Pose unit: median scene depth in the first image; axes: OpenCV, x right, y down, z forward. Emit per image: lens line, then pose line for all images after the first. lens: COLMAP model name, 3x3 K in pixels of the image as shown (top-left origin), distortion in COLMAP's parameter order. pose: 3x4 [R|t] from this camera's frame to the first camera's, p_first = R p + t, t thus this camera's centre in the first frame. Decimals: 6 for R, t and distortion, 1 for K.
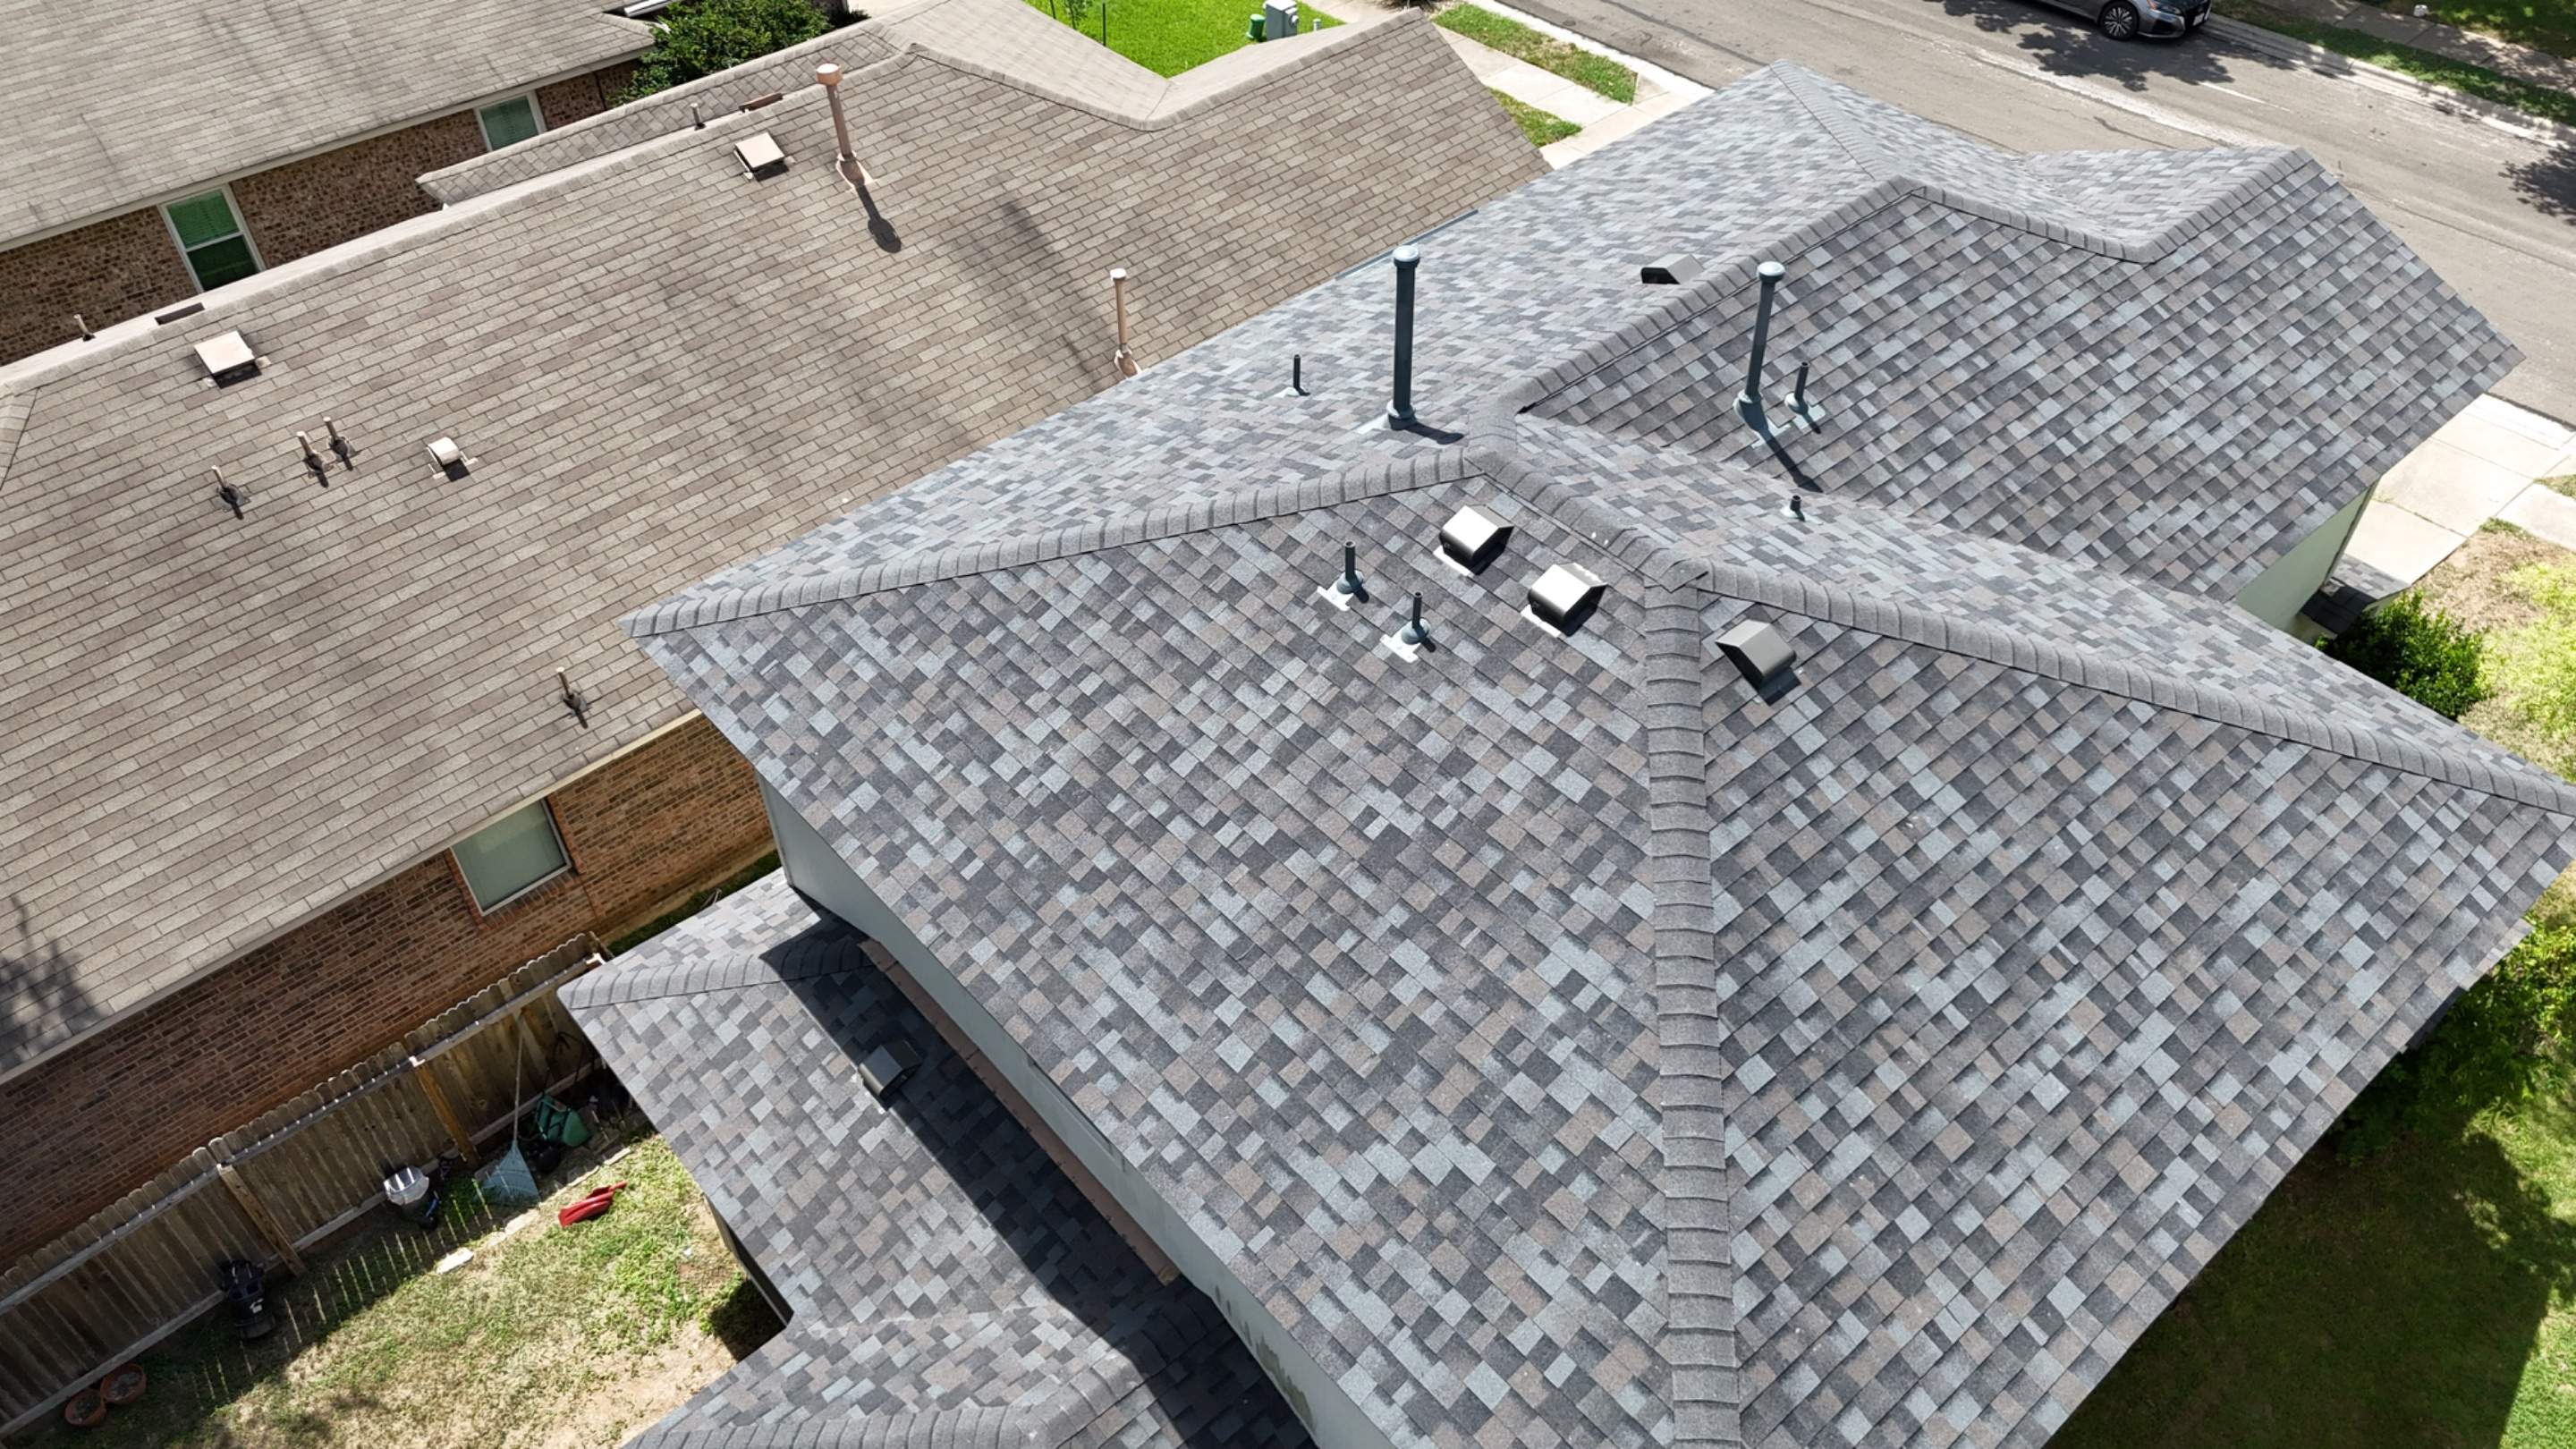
lens RADIAL K [[1894.9, 0, 1284.7], [0, 1894.9, 738.1], [0, 0, 1]] dist [0.078868, -0.080103]
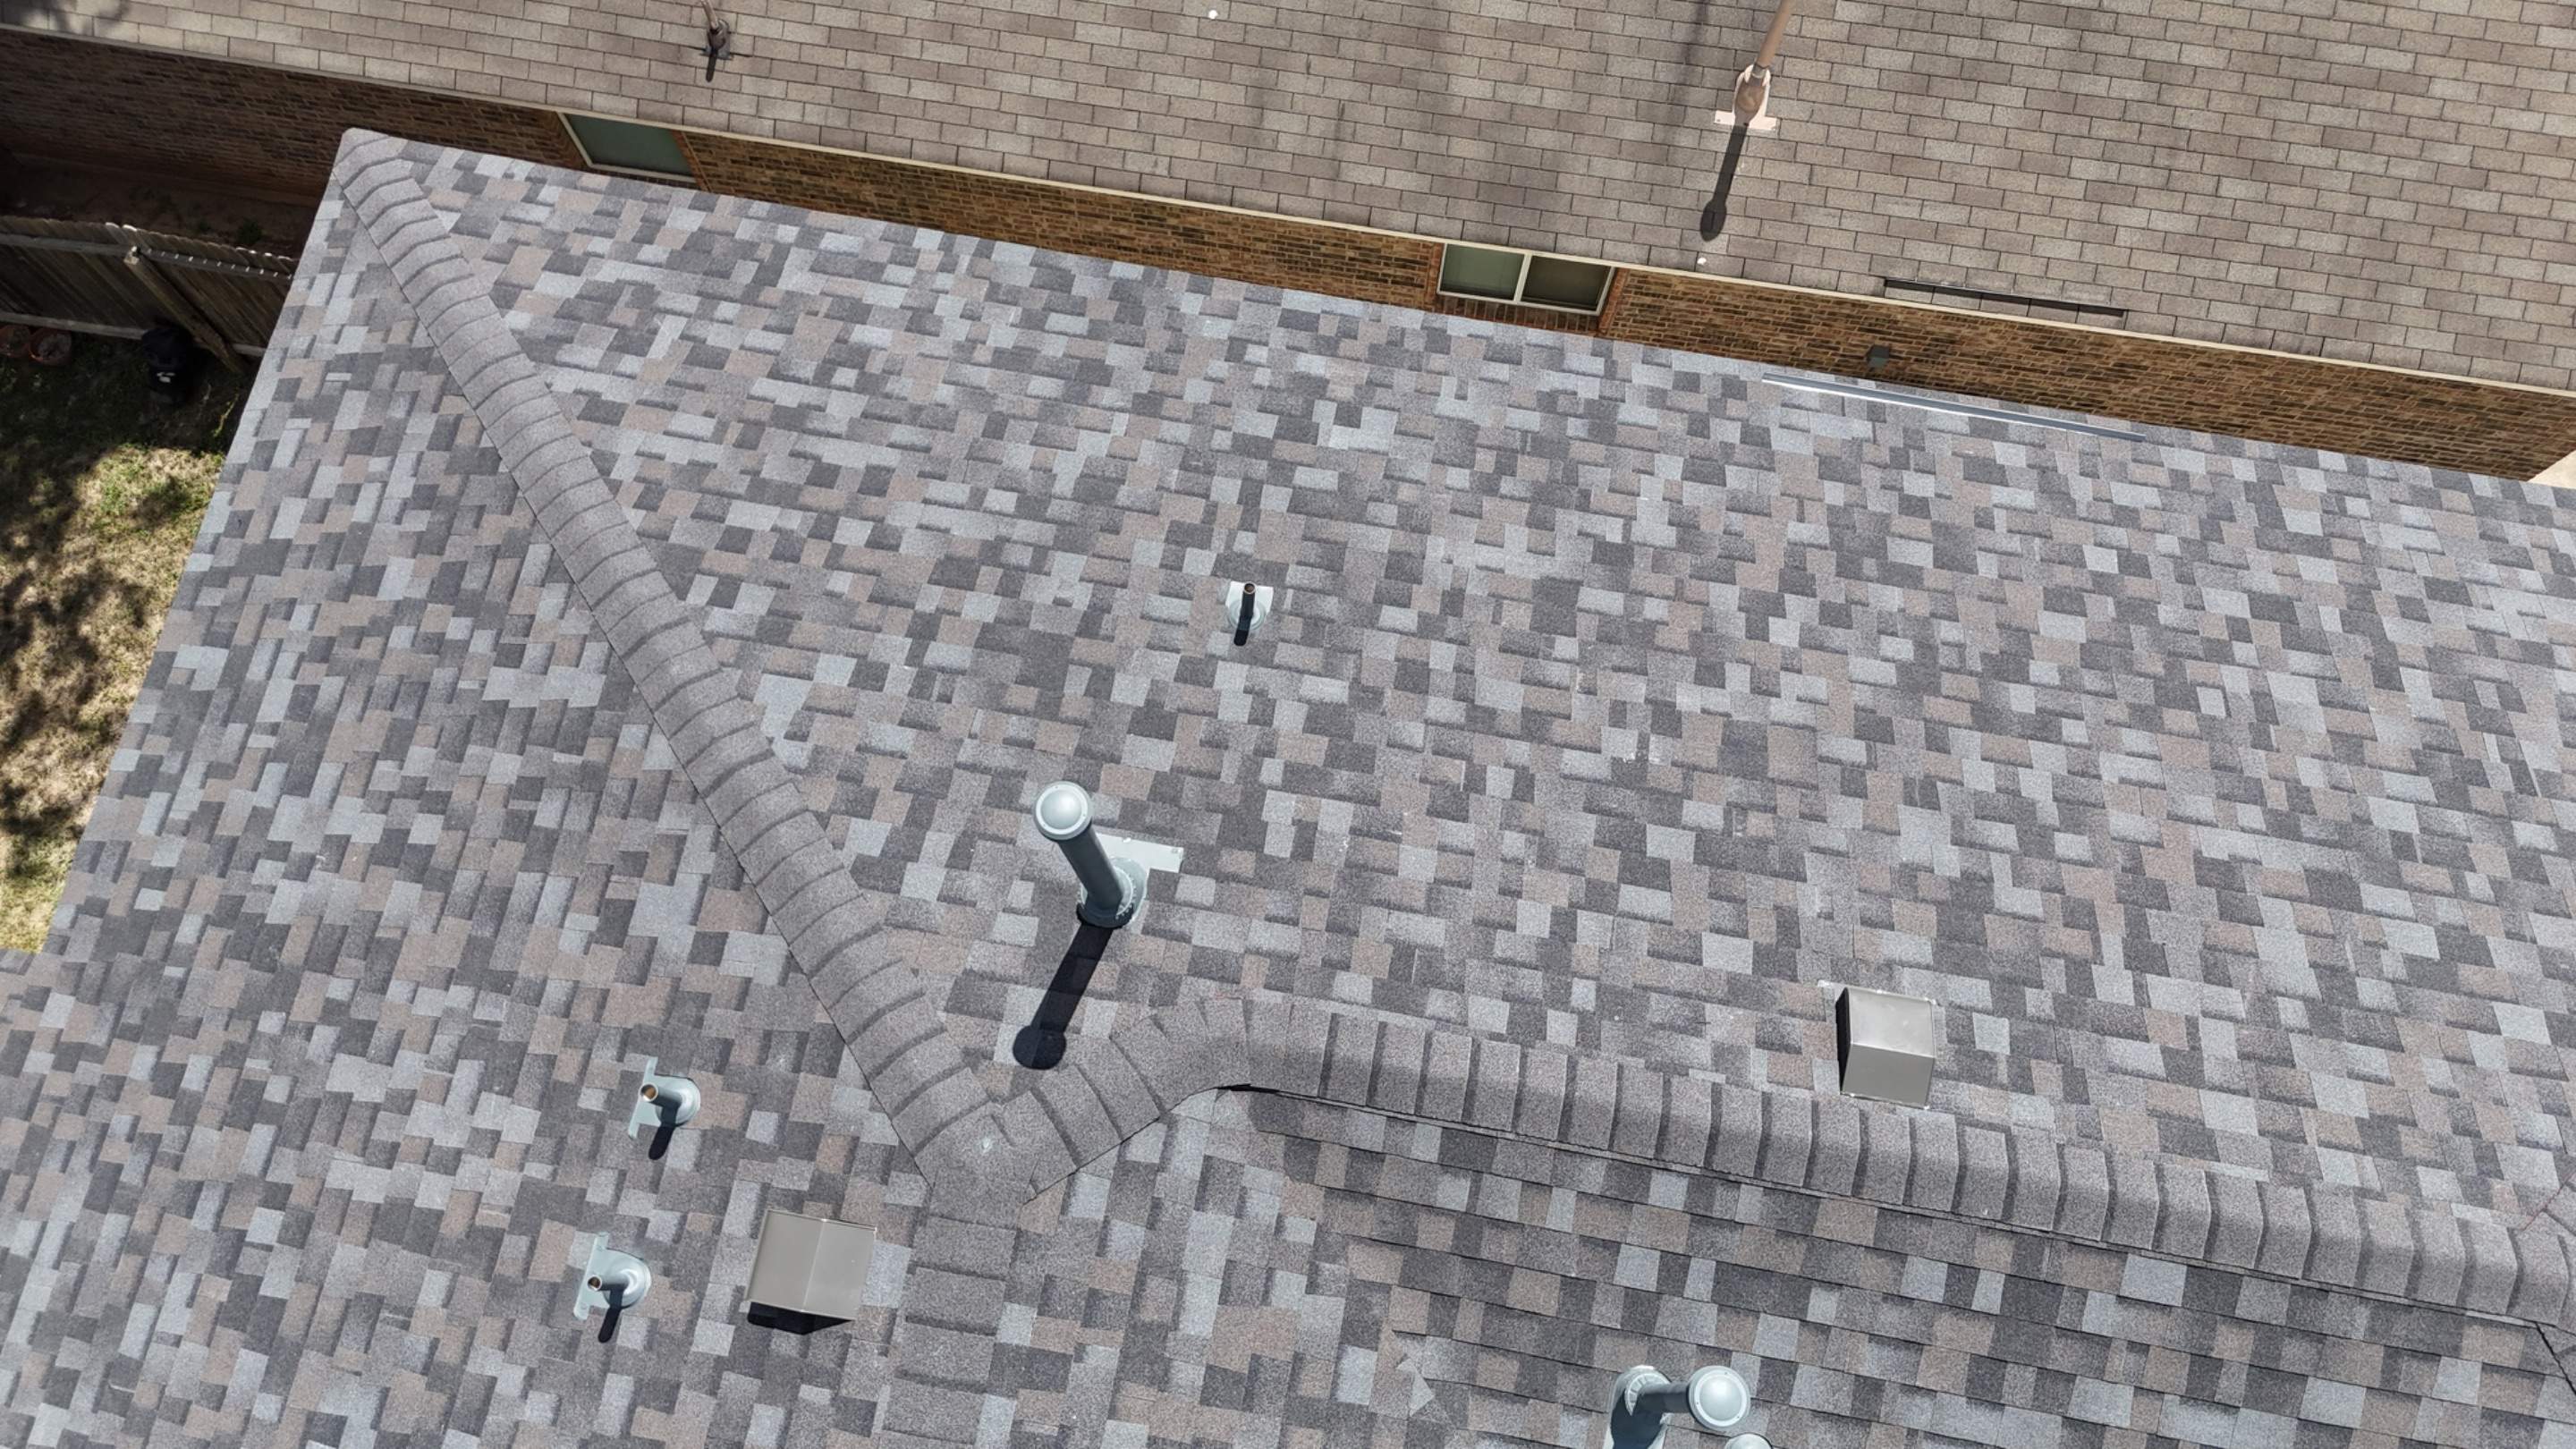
lens RADIAL K [[1894.9, 0, 1279.8], [0, 1894.9, 730.8], [0, 0, 1]] dist [0.078868, -0.080103]
pose [[0.627200, 0.748275, -0.216113, 0.190619], [-0.559222, 0.625781, 0.543755, -0.571076], [0.542118, -0.220188, 0.810941, 0.692675]]
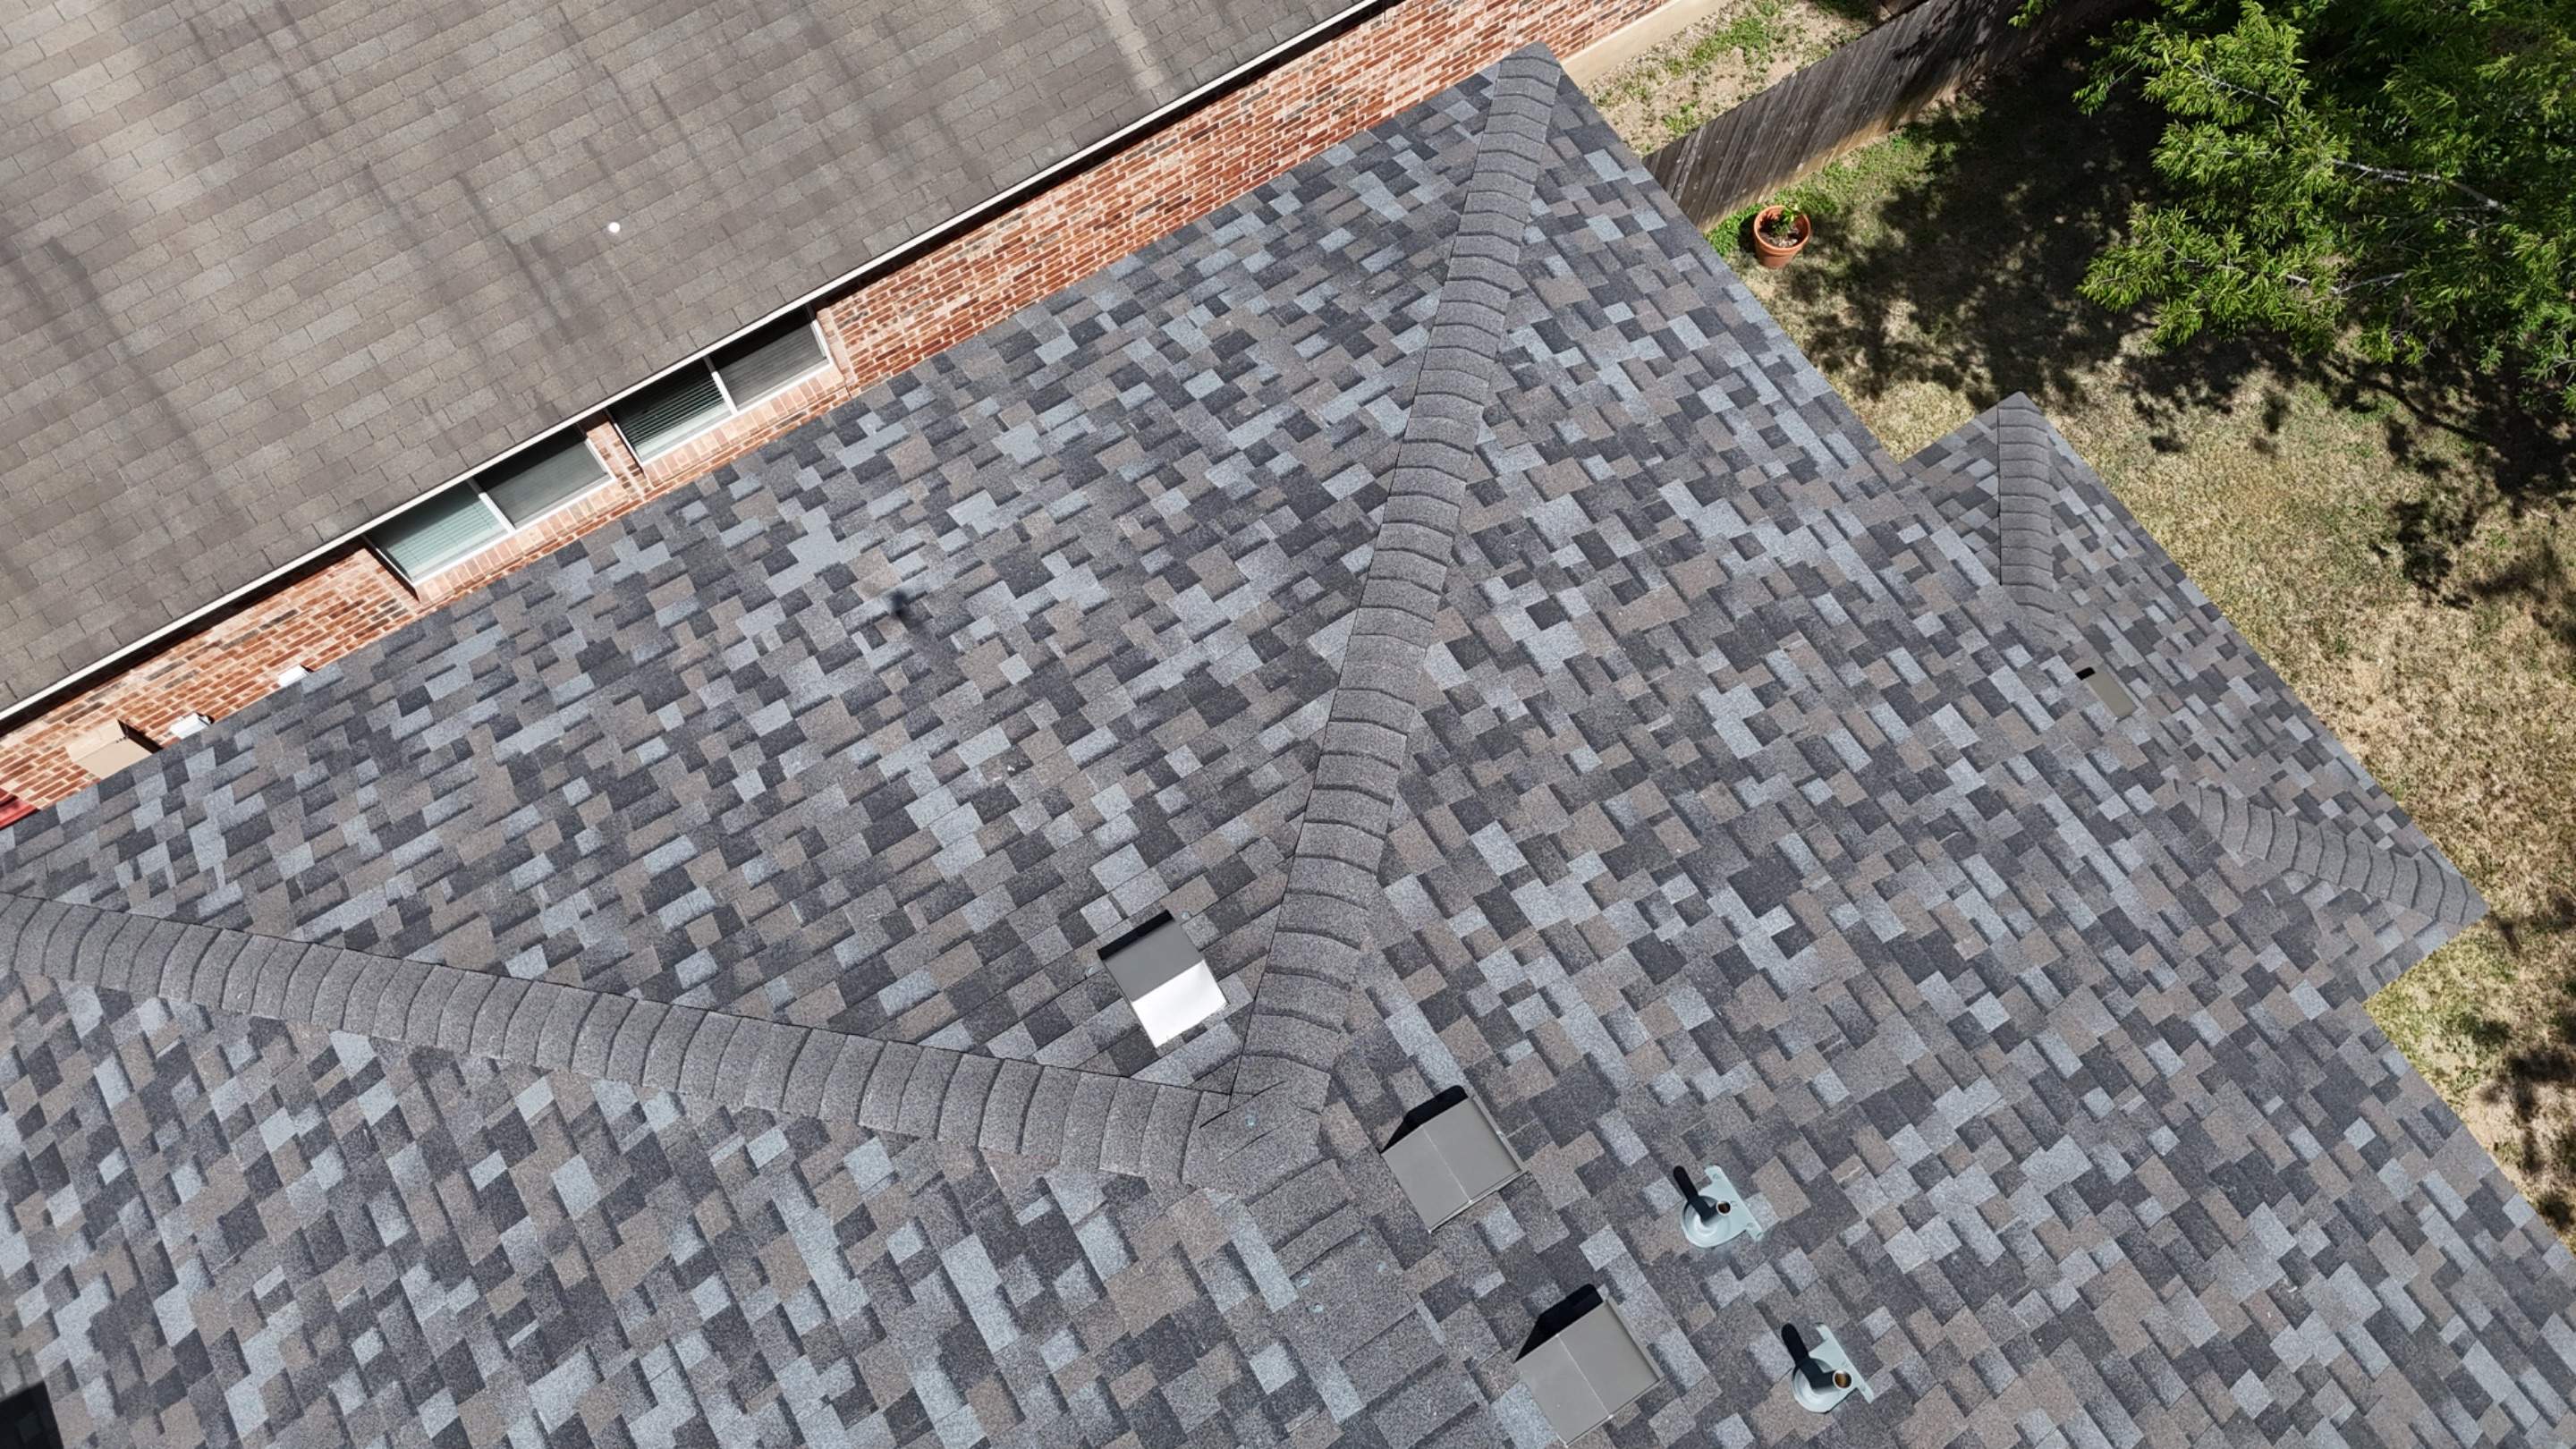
lens RADIAL K [[1894.9, 0, 1279.9], [0, 1894.9, 737.5], [0, 0, 1]] dist [0.078868, -0.080103]
pose [[-0.987626, -0.141912, 0.066748, 0.176605], [0.118086, -0.392861, 0.911985, -0.529734], [-0.103199, 0.908582, 0.404758, 0.663978]]
